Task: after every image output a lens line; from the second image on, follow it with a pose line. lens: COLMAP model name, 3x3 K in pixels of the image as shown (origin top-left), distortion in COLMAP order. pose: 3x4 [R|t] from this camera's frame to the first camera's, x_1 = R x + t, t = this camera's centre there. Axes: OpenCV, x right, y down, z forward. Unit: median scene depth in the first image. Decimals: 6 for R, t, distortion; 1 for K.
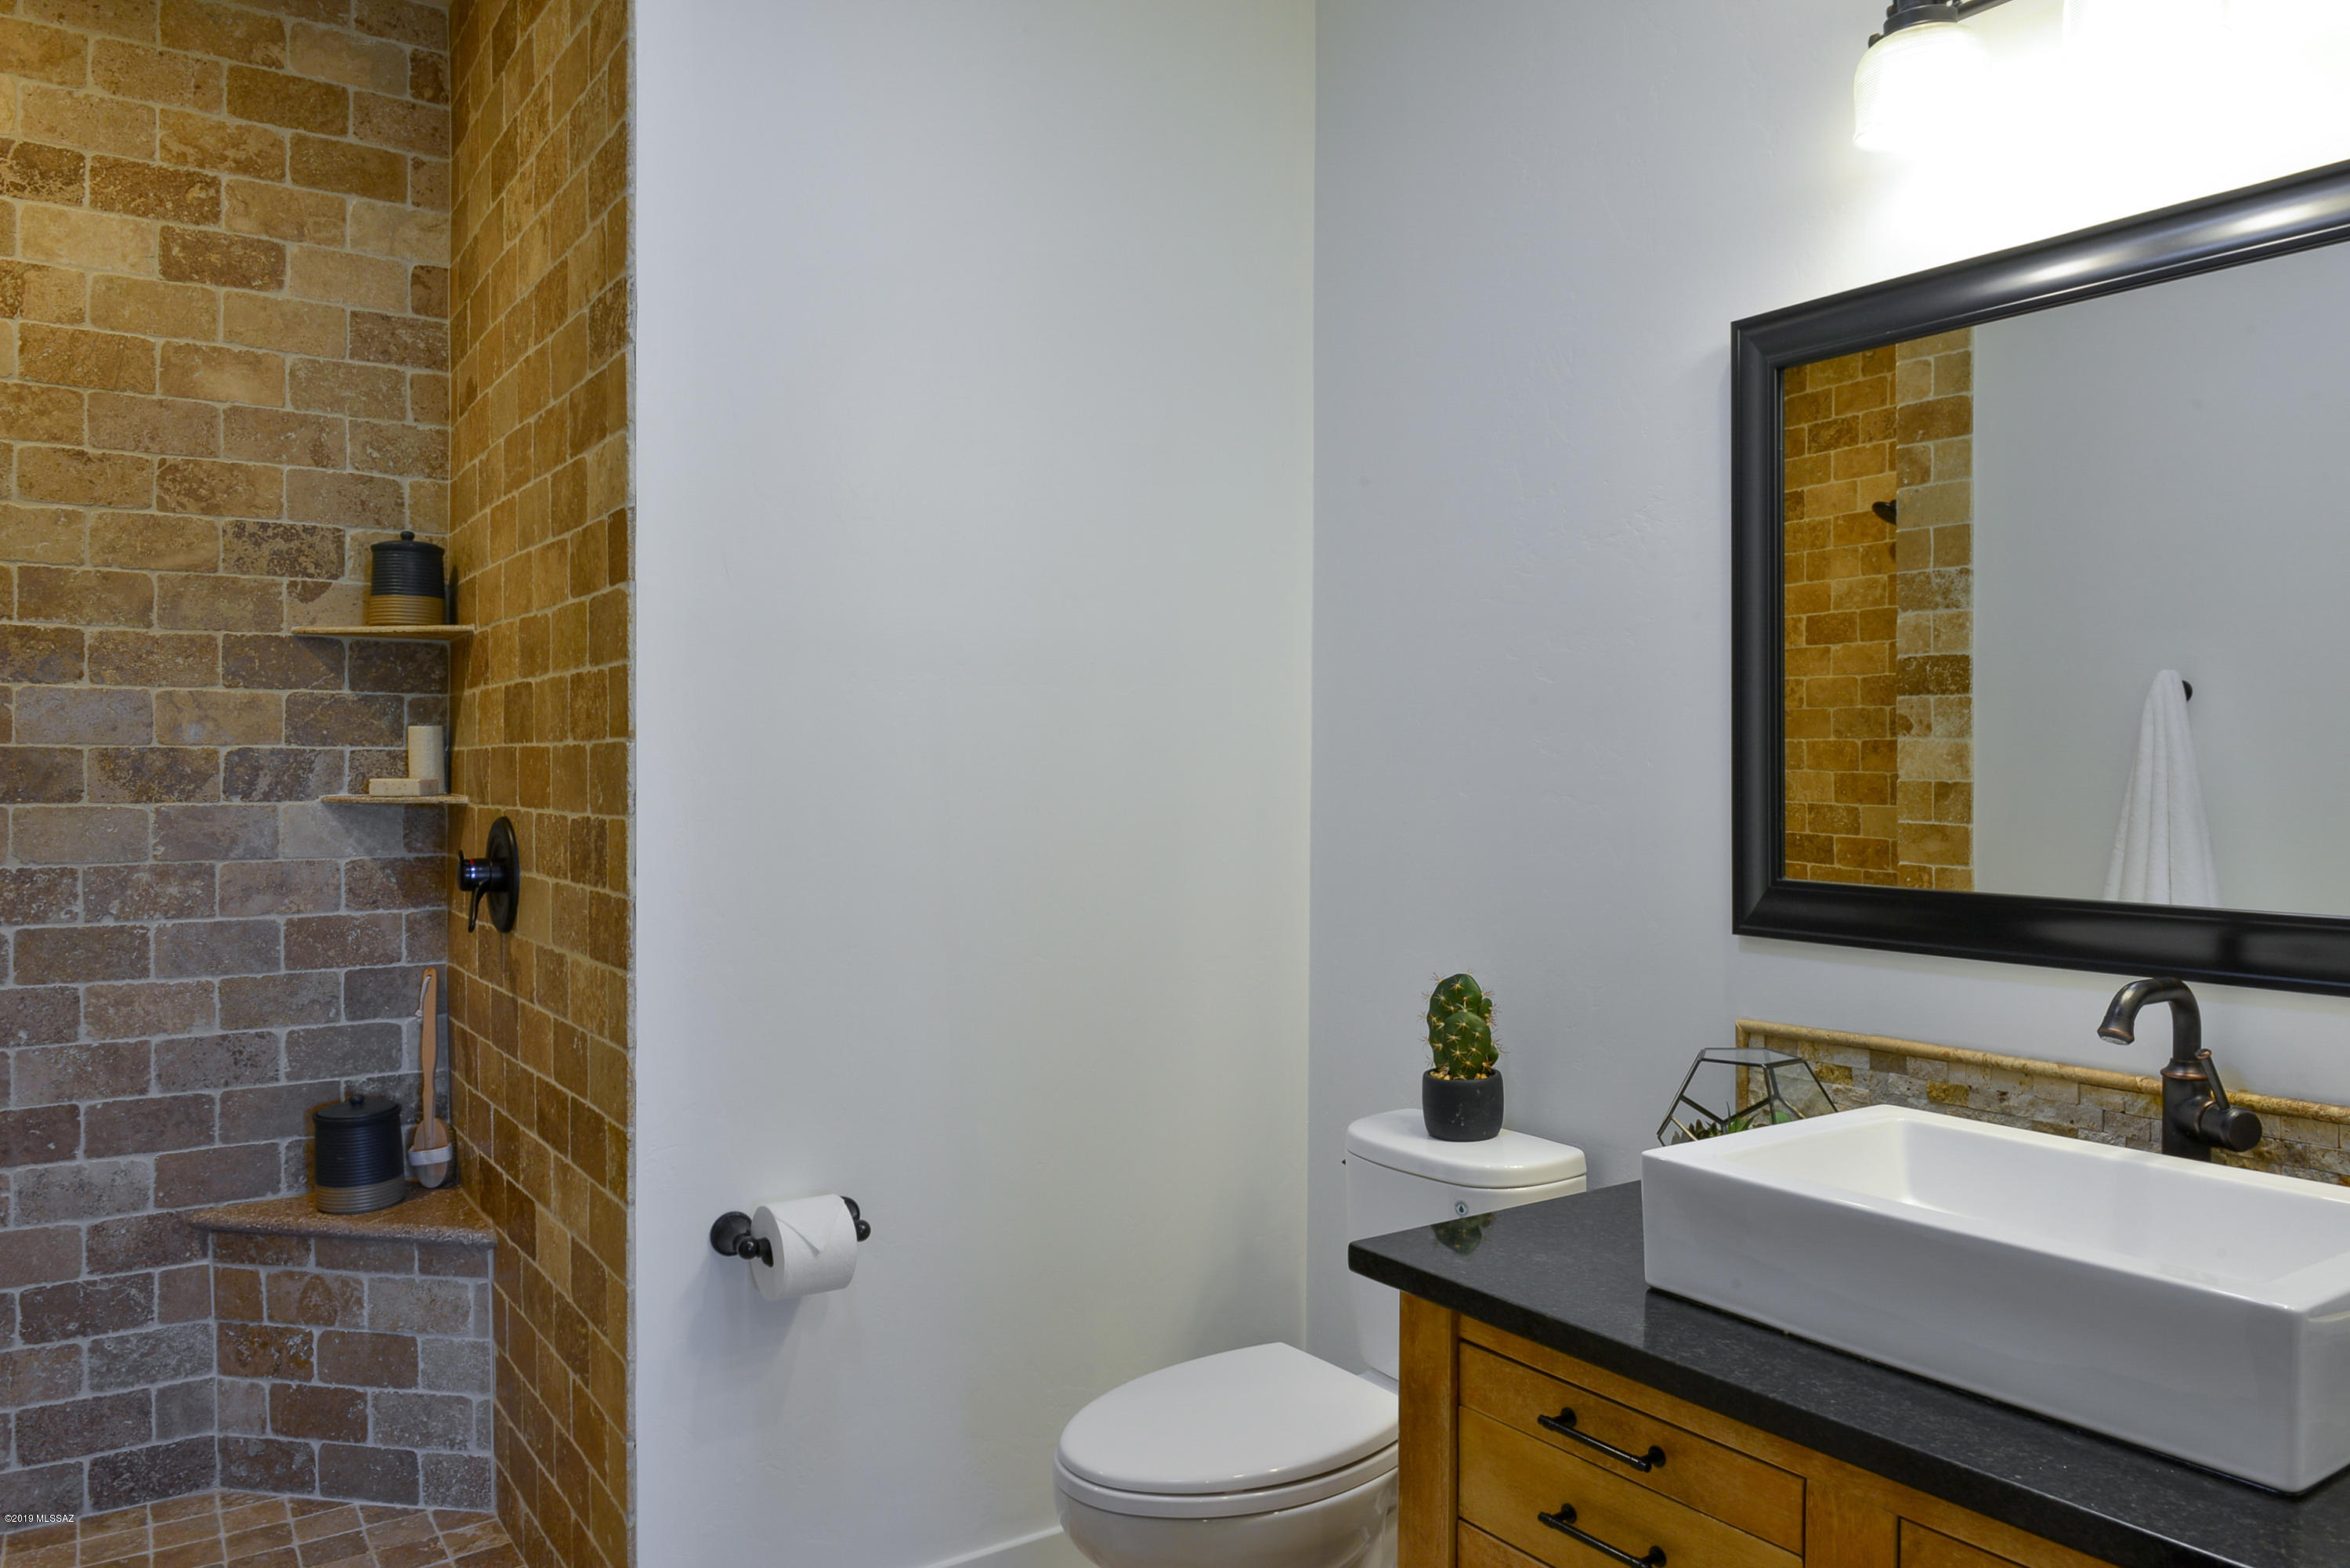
lens RADIAL K [[1653.6, 0, 1182.5], [0, 1653.6, 780.3], [0, 0, 1]] dist [-0.025423, 0.000947]
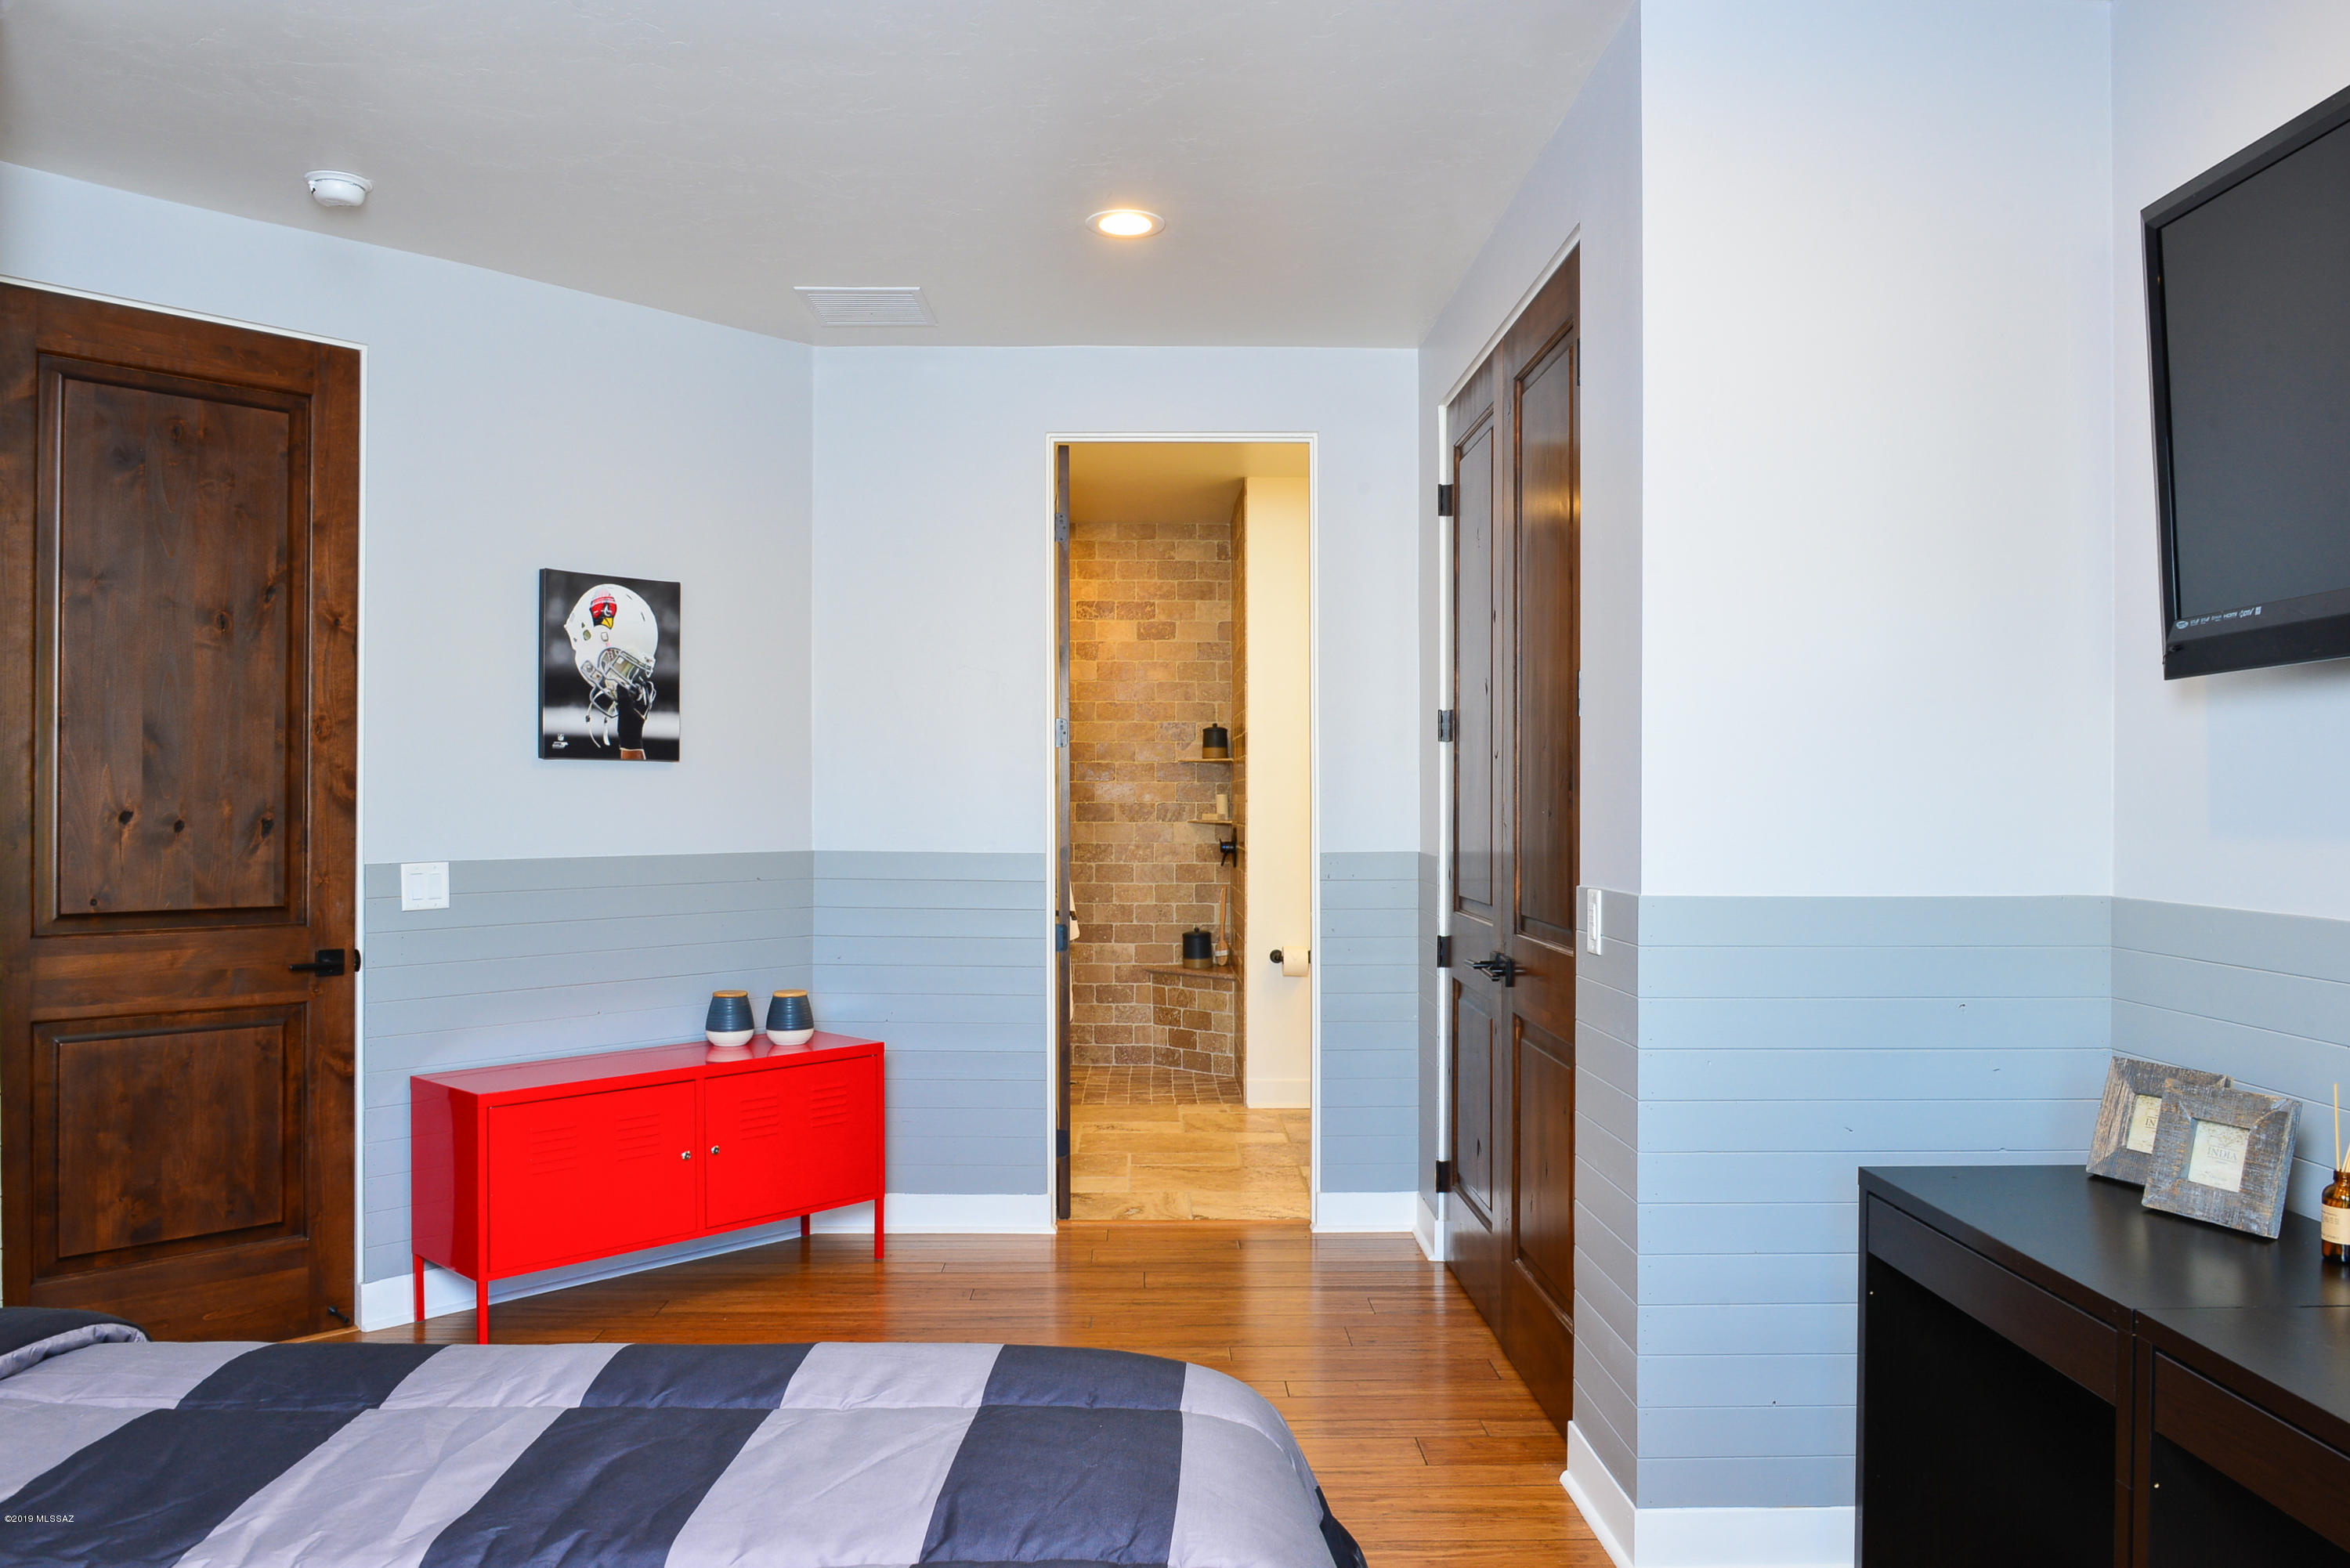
lens RADIAL K [[1653.6, 0, 1173.2], [0, 1653.6, 788.8], [0, 0, 1]] dist [-0.025423, 0.000947]
pose [[0.832584, -0.004816, -0.553878, 1.033277], [-0.003120, 0.999906, -0.013385, -0.006111], [0.553890, 0.012872, 0.832490, -1.379172]]
